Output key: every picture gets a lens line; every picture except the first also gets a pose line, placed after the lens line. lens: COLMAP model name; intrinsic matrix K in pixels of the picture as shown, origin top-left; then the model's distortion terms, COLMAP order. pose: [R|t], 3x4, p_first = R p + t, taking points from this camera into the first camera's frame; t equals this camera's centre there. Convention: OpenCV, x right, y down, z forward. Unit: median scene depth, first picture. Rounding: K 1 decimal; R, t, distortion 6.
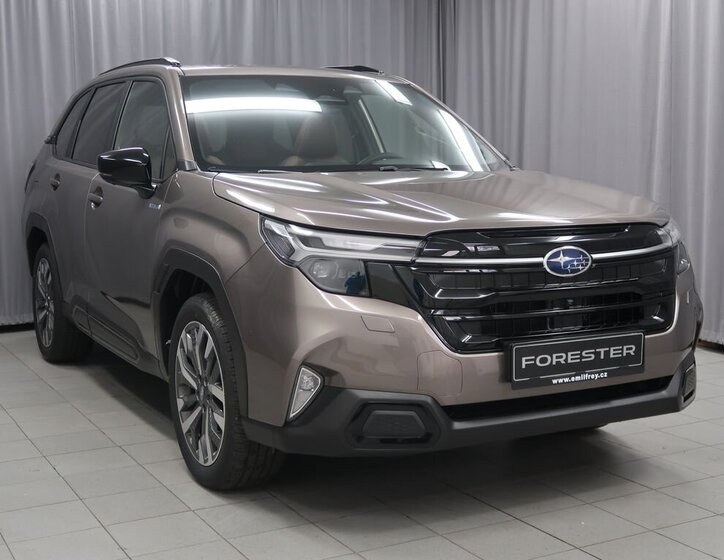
lens RADIAL K [[1037.1, 0, 361.2], [0, 1037.1, 282.1], [0, 0, 1]] dist [-0.016025, 0.000000]
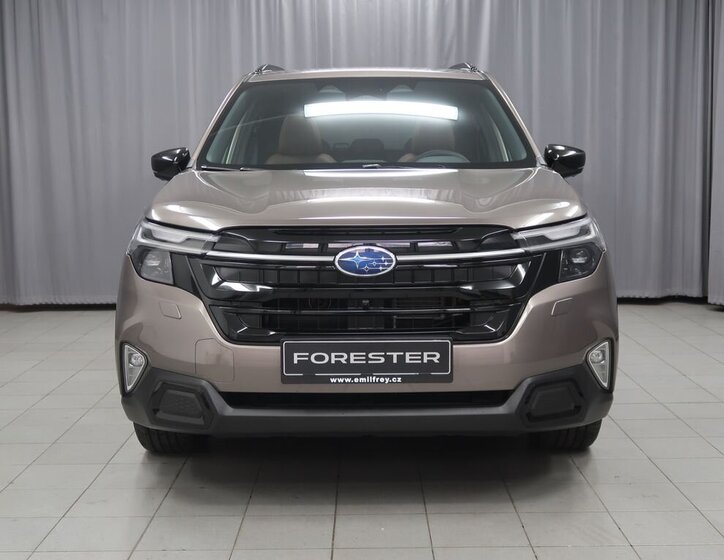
lens RADIAL K [[1037.1, 0, 361.2], [0, 1037.1, 279.1], [0, 0, 1]] dist [-0.016025, 0.000000]
pose [[0.876471, 0.052170, -0.478621, 0.670460], [-0.051032, 0.998578, 0.015394, -0.018187], [0.478743, 0.010932, 0.877887, 0.129482]]
